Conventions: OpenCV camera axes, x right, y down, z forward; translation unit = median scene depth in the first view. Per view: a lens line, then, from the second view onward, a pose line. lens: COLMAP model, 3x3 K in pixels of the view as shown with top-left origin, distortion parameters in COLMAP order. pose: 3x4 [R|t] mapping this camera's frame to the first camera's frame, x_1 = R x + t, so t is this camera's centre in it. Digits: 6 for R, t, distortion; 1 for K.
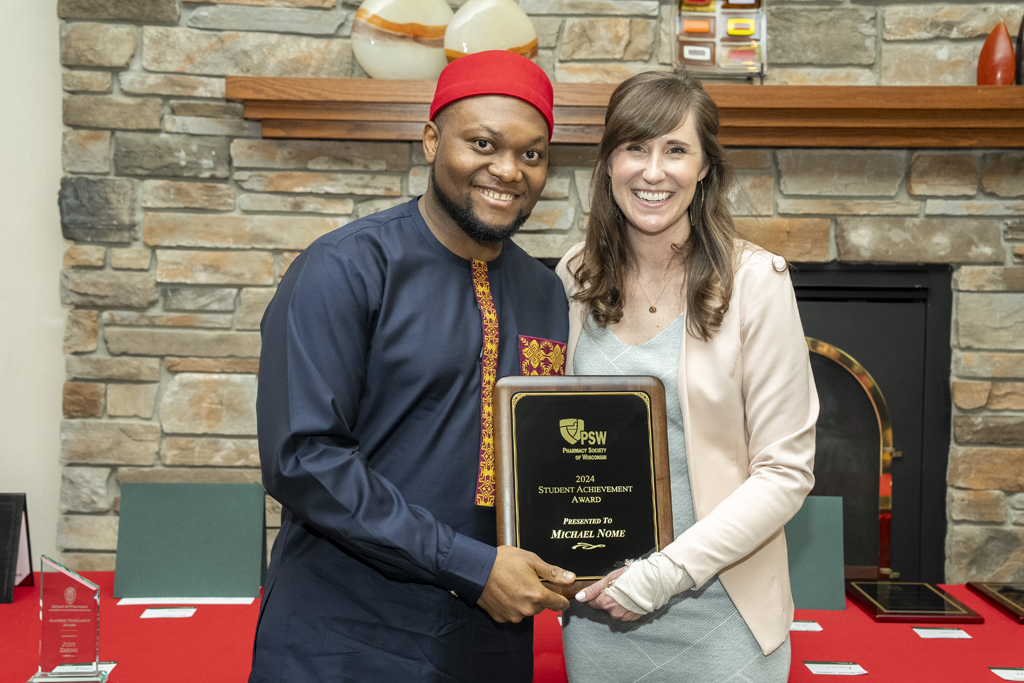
lens RADIAL K [[1329.4, 0, 504.2], [0, 1329.4, 338.8], [0, 0, 1]] dist [0.120149, 0.000000]
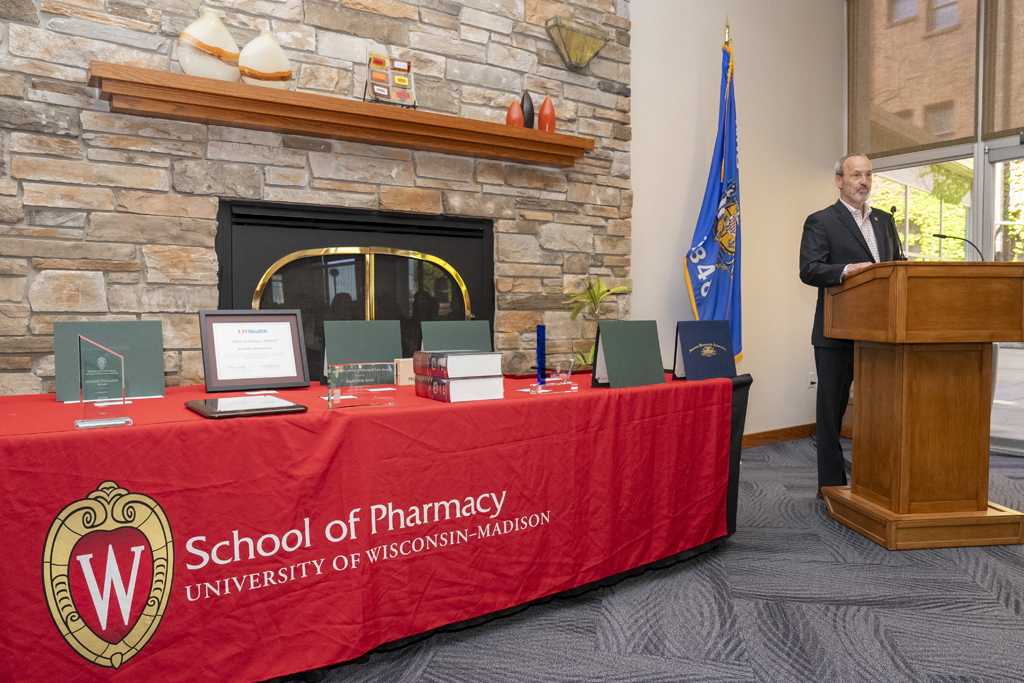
lens RADIAL K [[725.4, 0, 507.1], [0, 725.4, 345.4], [0, 0, 1]] dist [-0.108362, 0.078981]
pose [[0.834720, -0.043113, 0.548984, -0.247330], [0.044483, 0.998952, 0.010815, 0.121640], [-0.548875, 0.015393, 0.835763, 0.104764]]
